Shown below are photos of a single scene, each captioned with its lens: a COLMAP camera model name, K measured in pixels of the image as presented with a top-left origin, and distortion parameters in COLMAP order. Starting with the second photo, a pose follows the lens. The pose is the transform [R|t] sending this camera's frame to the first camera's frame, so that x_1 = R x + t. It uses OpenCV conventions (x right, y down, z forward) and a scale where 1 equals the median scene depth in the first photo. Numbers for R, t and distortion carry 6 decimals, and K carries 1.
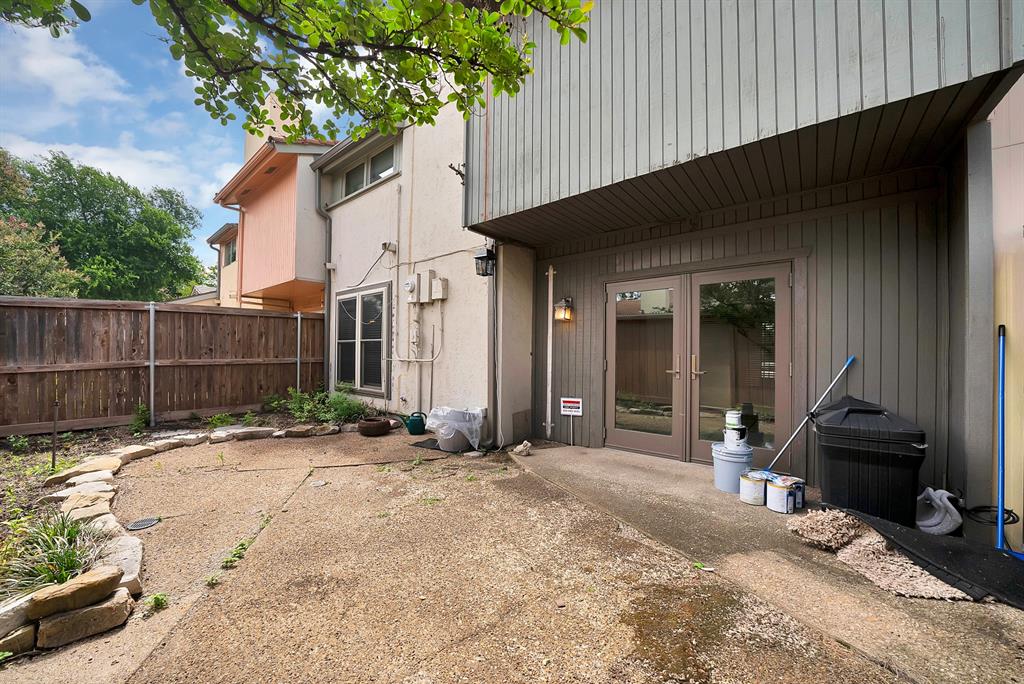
lens RADIAL K [[373.7, 0, 502.7], [0, 373.7, 346.2], [0, 0, 1]] dist [-0.018499, 0.001525]
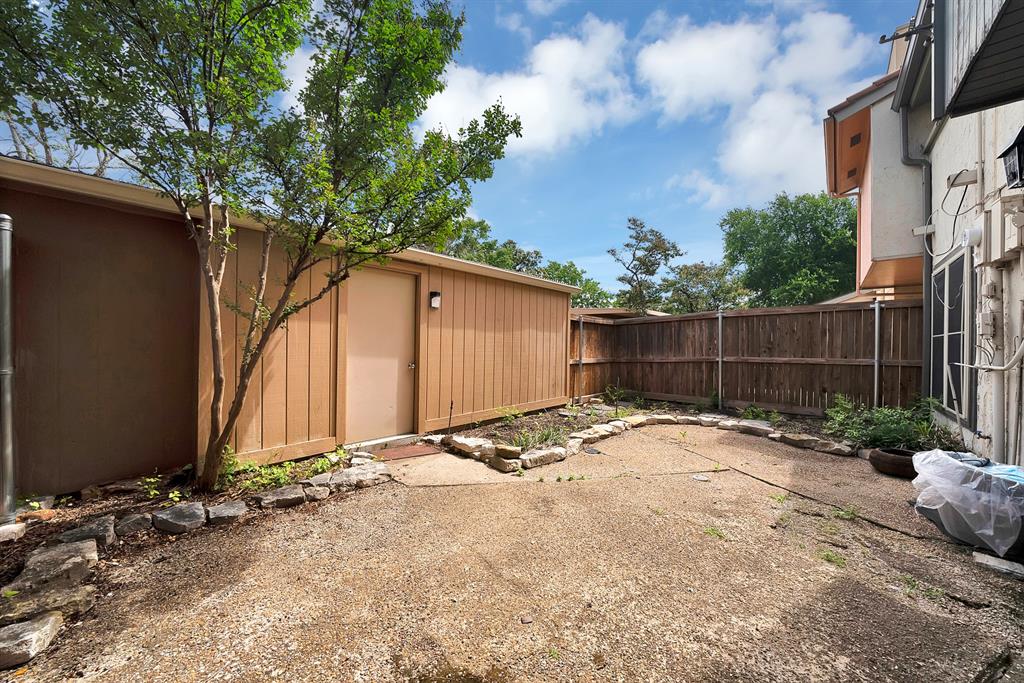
lens RADIAL K [[373.7, 0, 505.3], [0, 373.7, 347.1], [0, 0, 1]] dist [-0.018499, 0.001525]
pose [[-0.046553, -0.003341, -0.998910, 0.394854], [0.004092, 0.999985, -0.003535, 0.007639], [0.998907, -0.004252, -0.046538, 0.364173]]
